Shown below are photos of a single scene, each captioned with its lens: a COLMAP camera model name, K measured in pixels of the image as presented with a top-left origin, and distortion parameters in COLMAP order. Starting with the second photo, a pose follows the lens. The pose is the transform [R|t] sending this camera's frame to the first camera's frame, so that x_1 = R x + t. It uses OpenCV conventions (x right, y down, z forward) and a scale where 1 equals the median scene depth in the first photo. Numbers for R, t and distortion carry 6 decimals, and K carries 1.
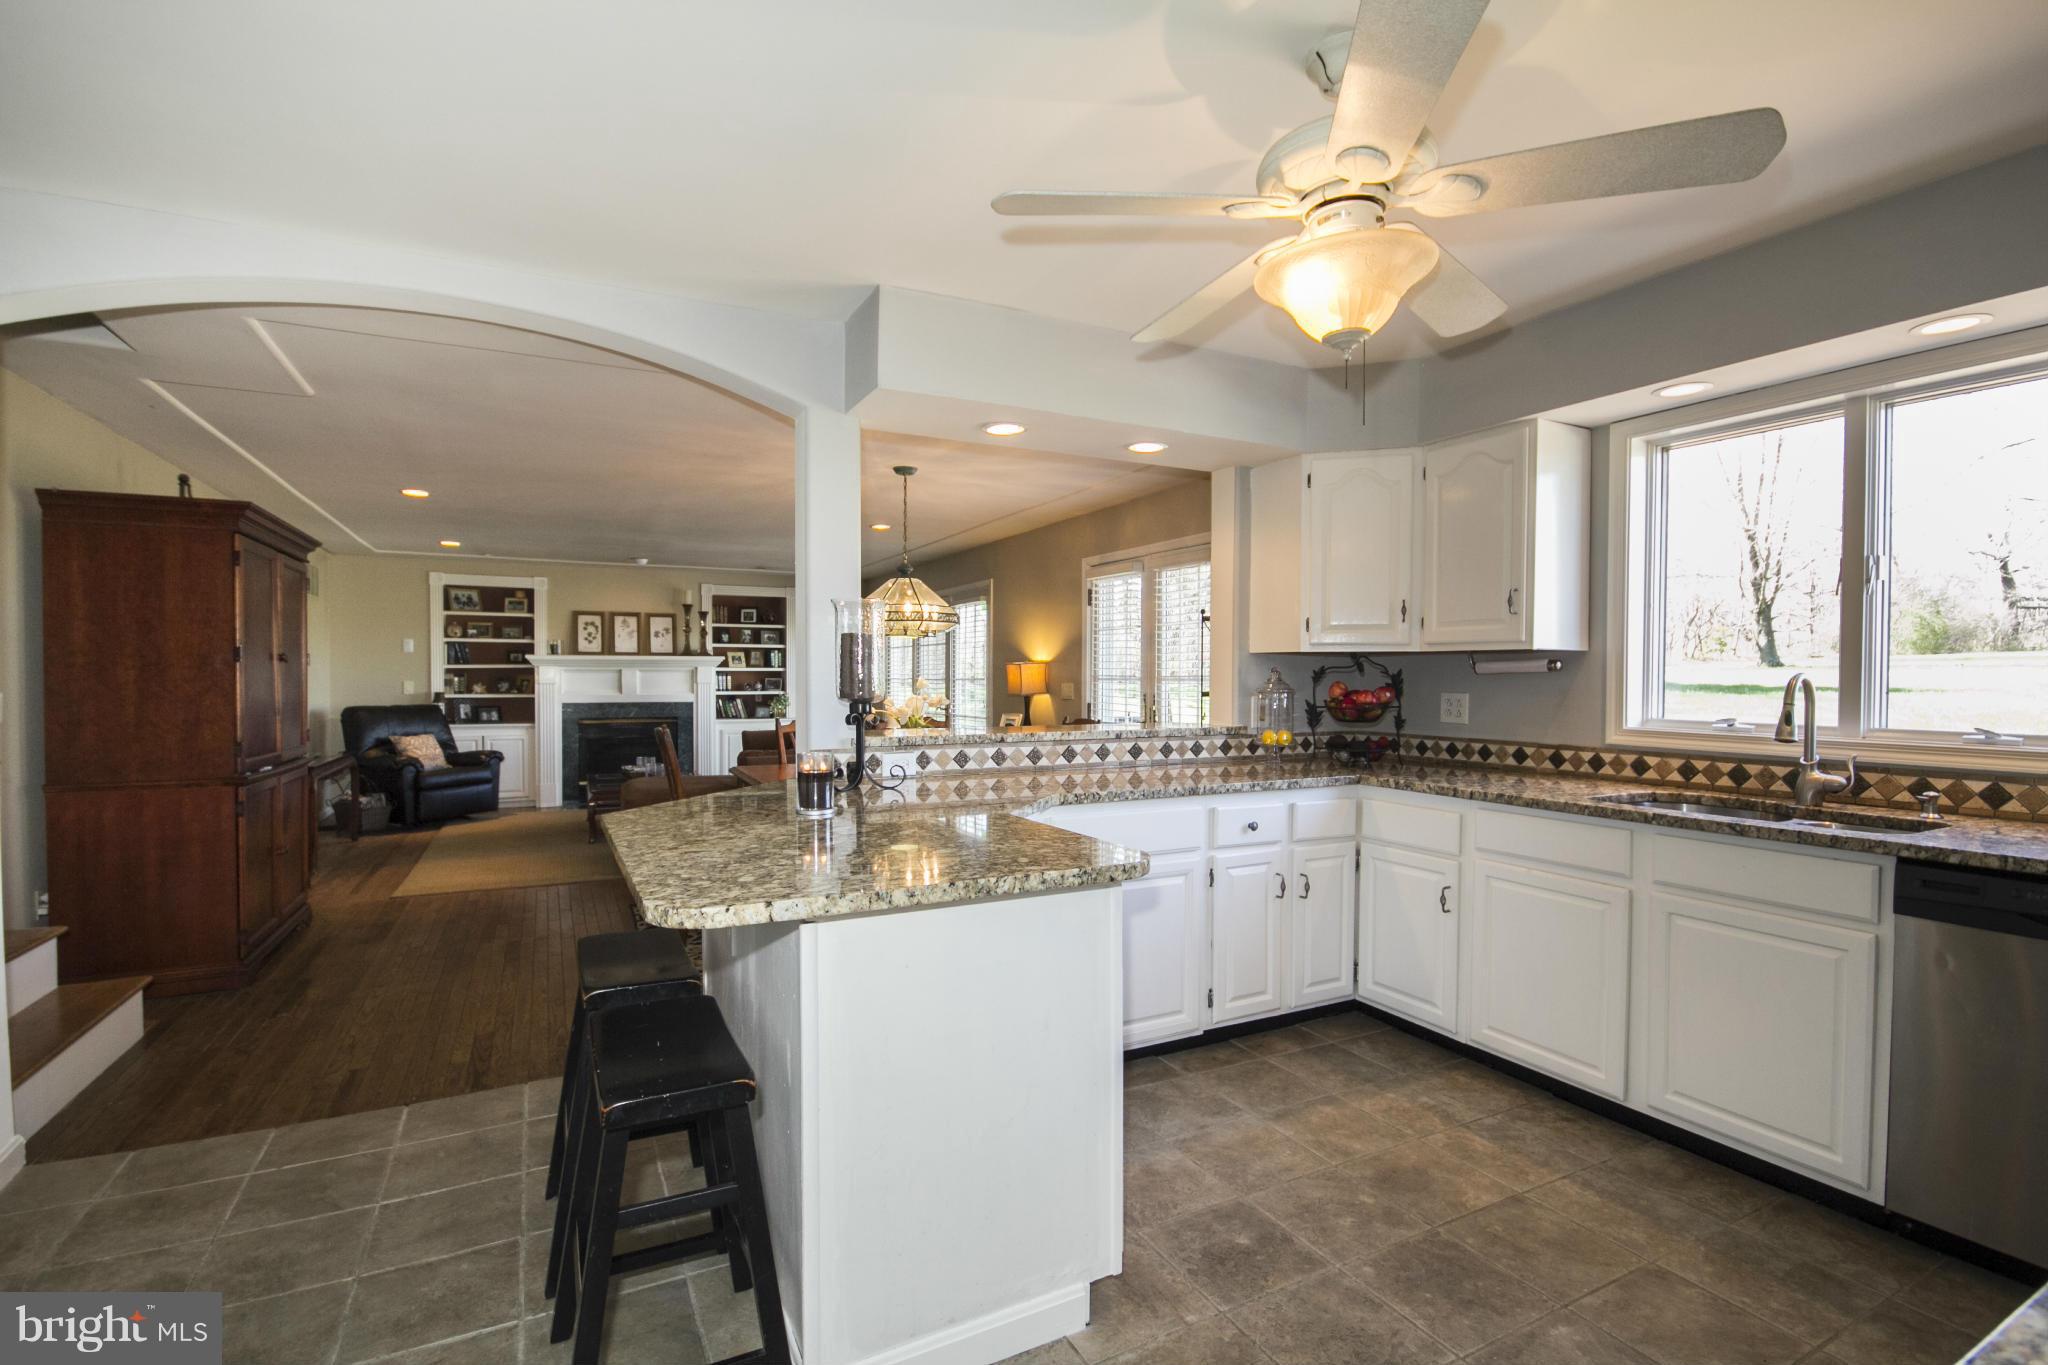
lens RADIAL K [[928.3, 0, 1035.3], [0, 928.3, 687.1], [0, 0, 1]] dist [-0.011604, -0.000303]
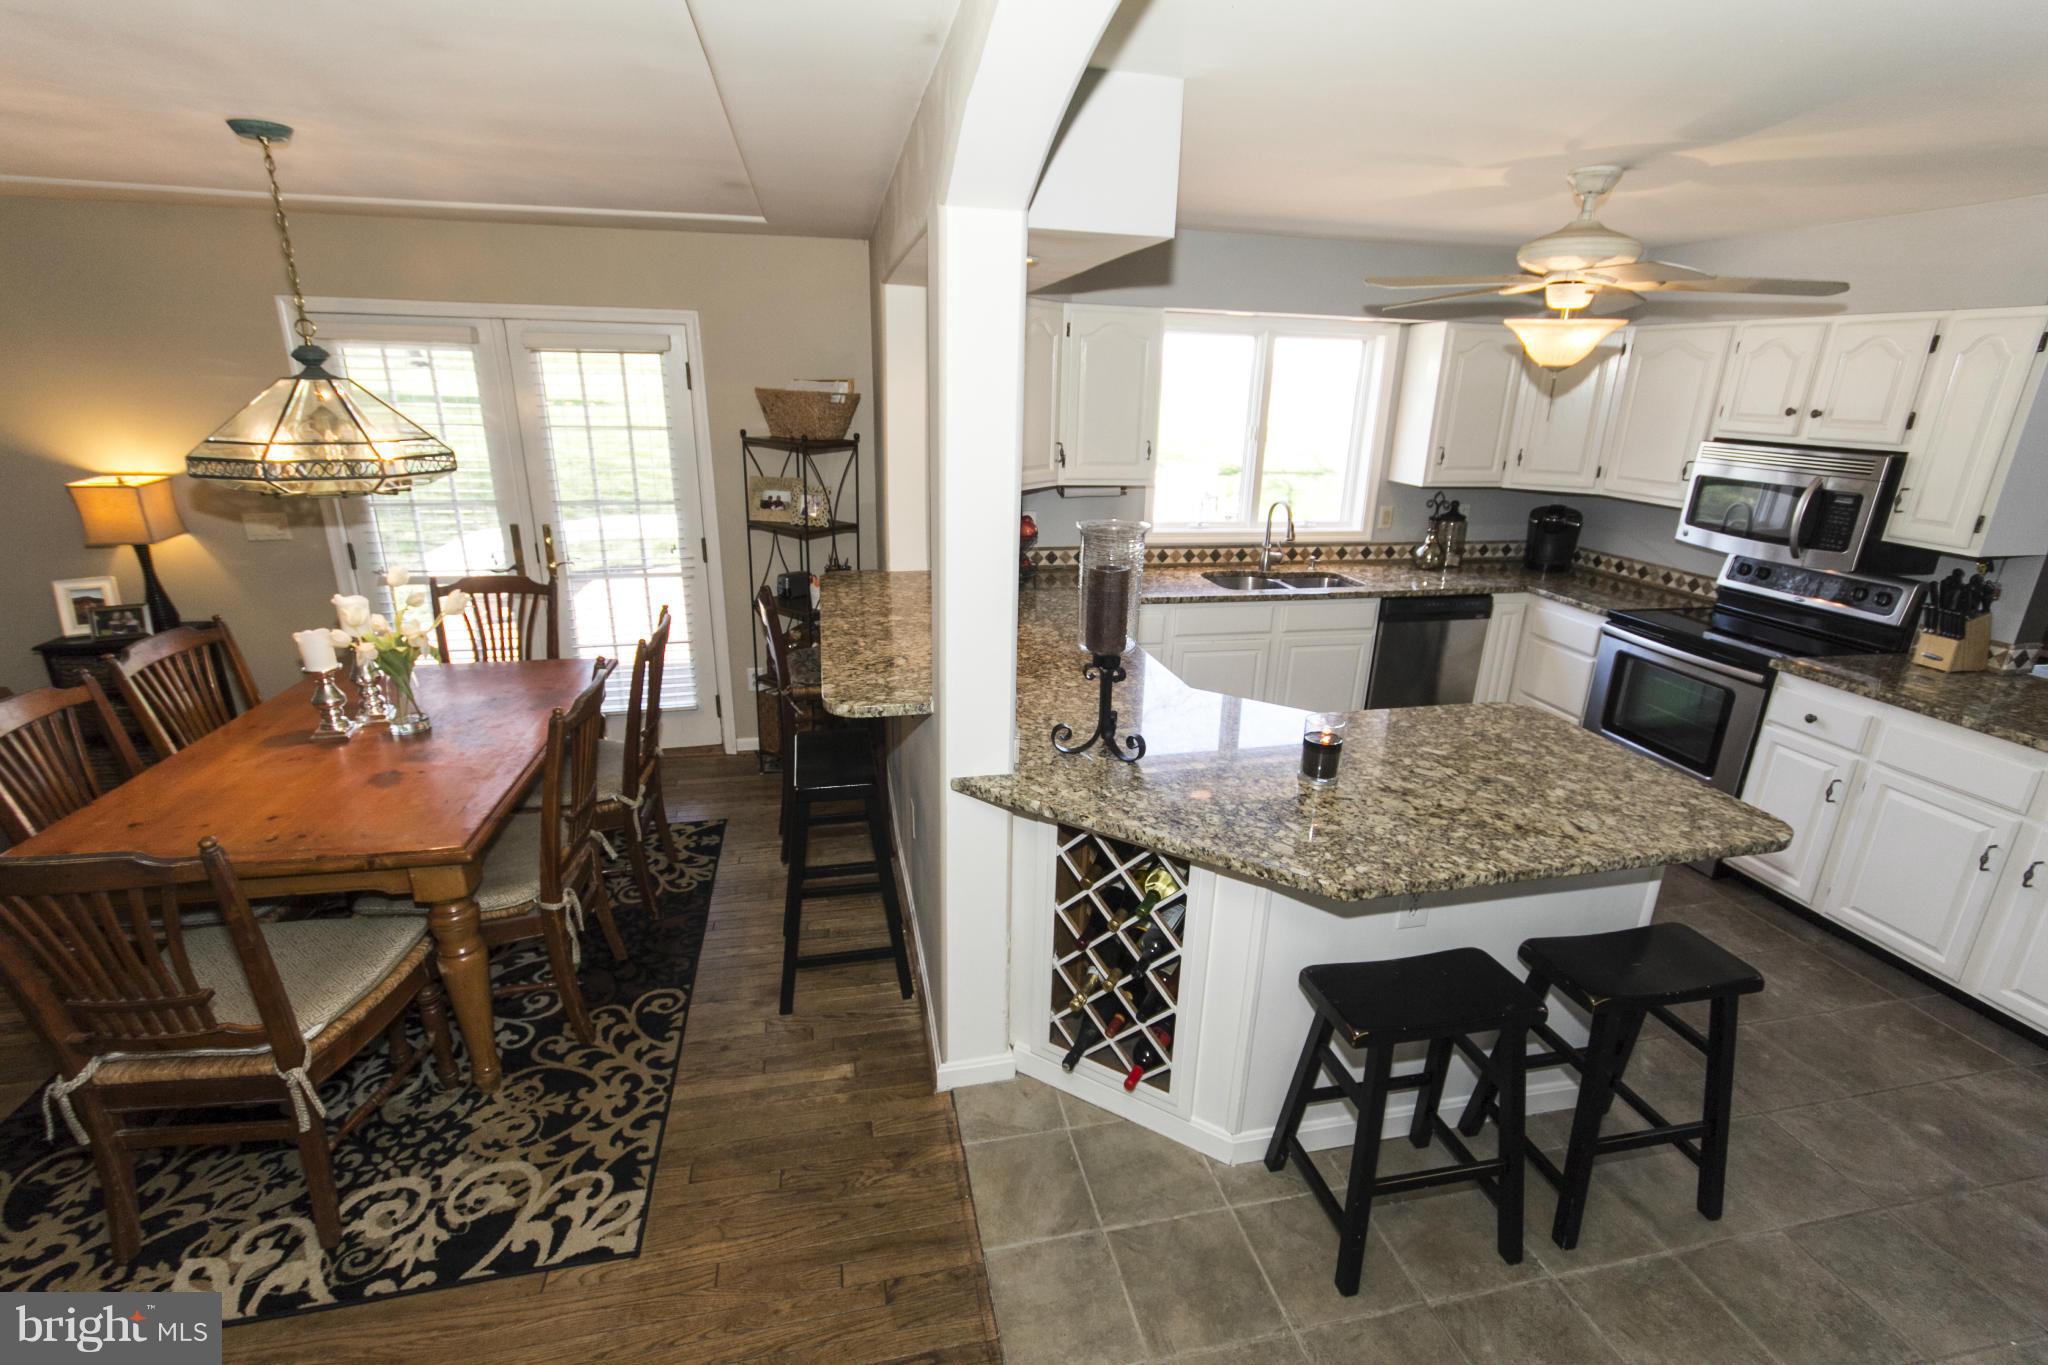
lens RADIAL K [[955.7, 0, 1024.0], [0, 955.7, 682.5], [0, 0, 1]] dist [0.003154, 0.000755]
pose [[0.276701, -0.298549, 0.913403, -0.950077], [-0.007612, 0.949804, 0.312753, -0.218897], [-0.960926, -0.093492, 0.260539, 0.858011]]
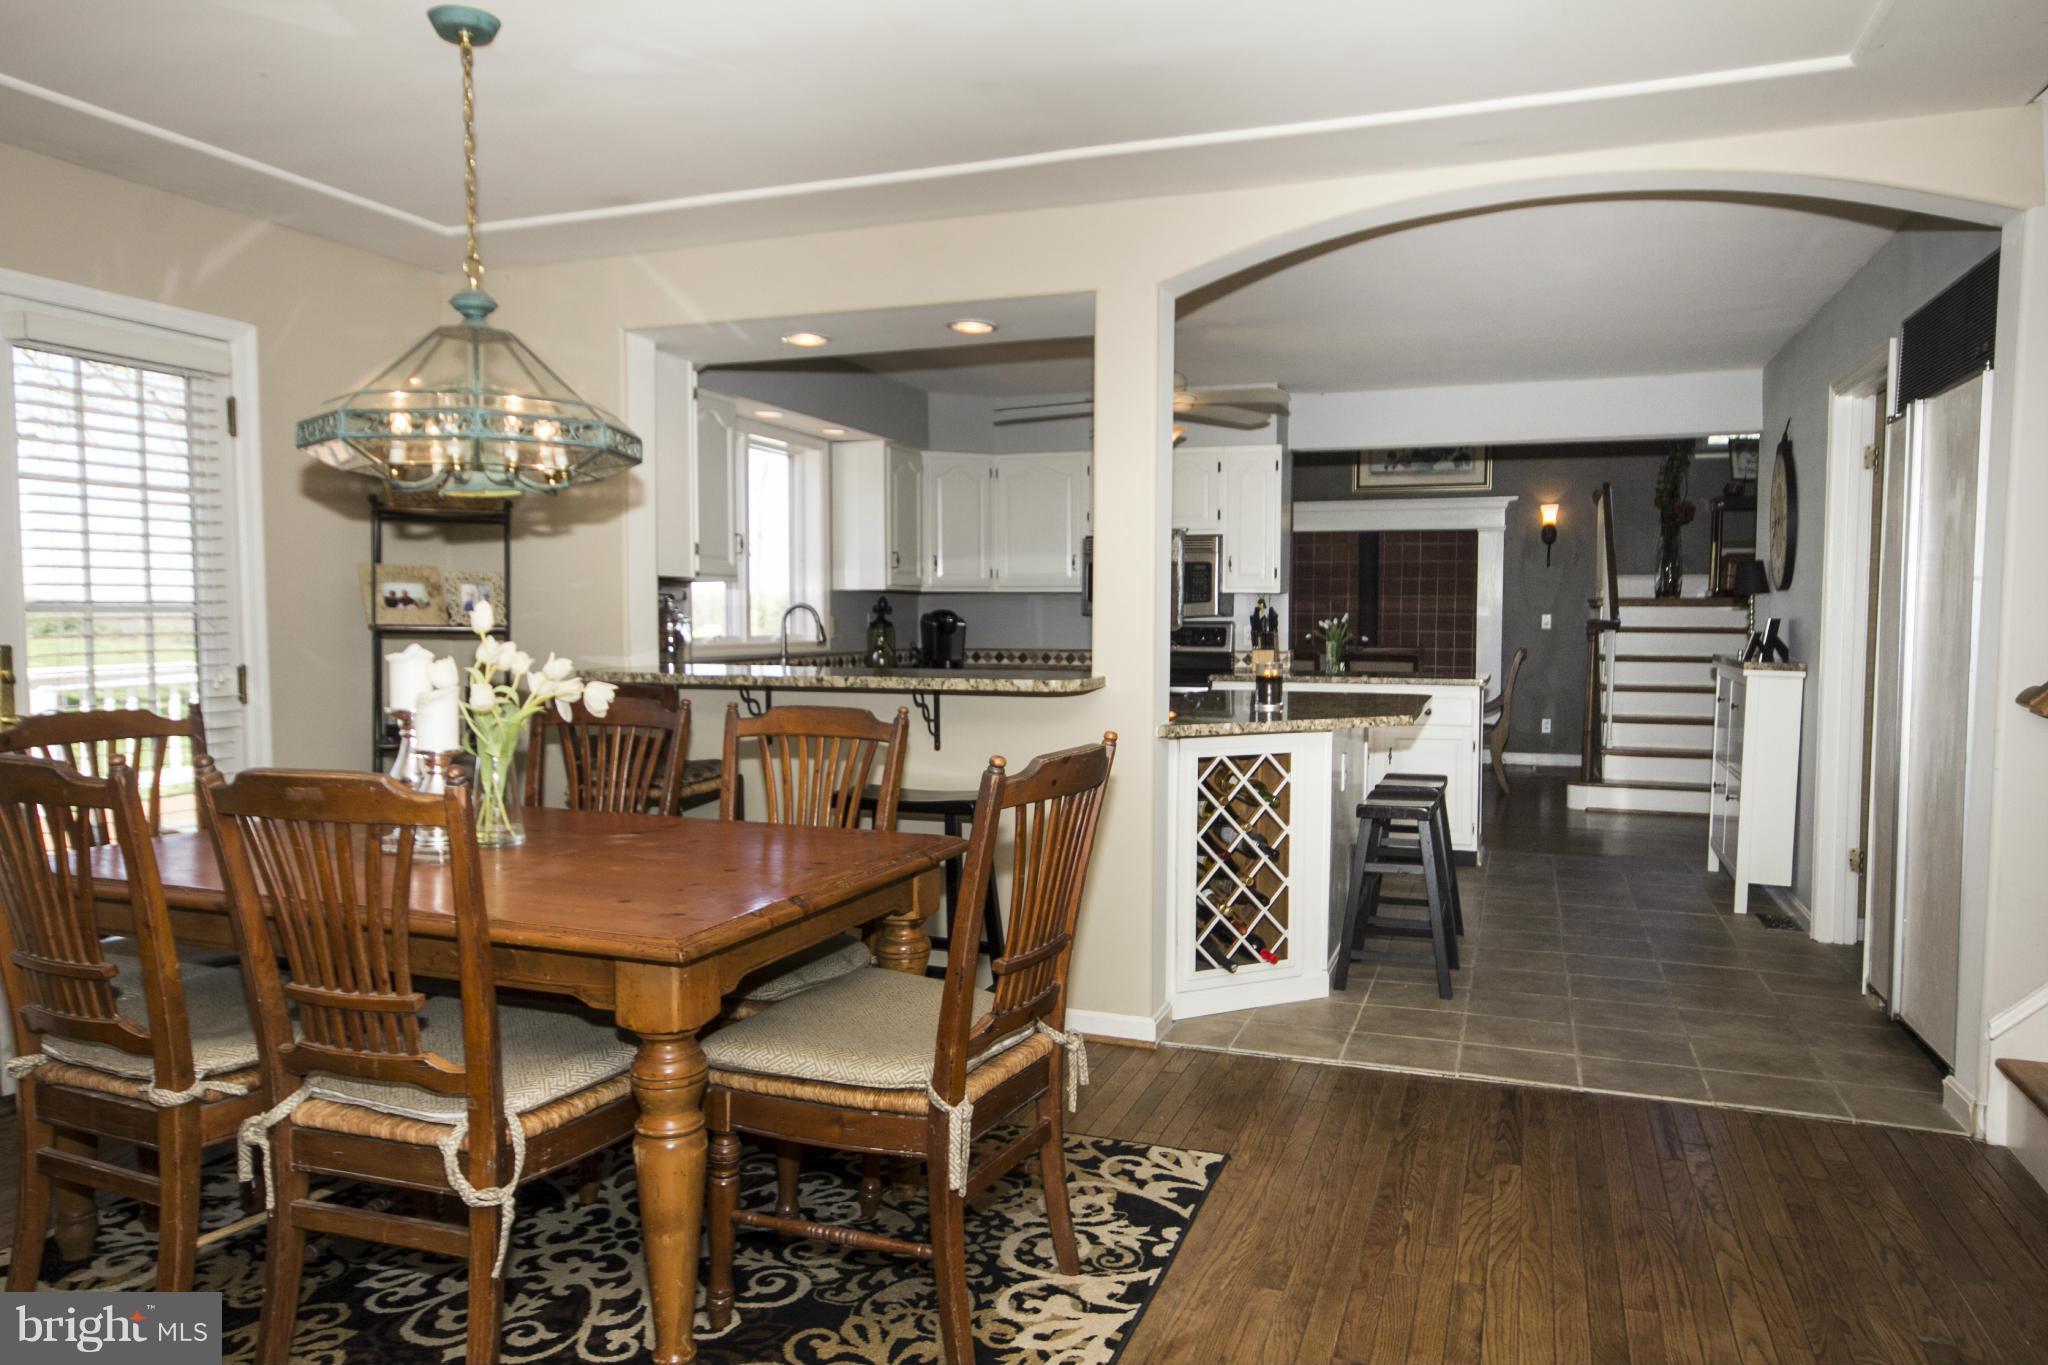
lens RADIAL K [[1427.5, 0, 1022.2], [0, 1427.5, 694.3], [0, 0, 1]] dist [0.007983, 0.008391]
pose [[-0.669011, -0.052438, 0.741400, -1.214547], [0.000288, 0.997490, 0.070811, -0.028937], [-0.743252, 0.047587, -0.667317, 2.149774]]
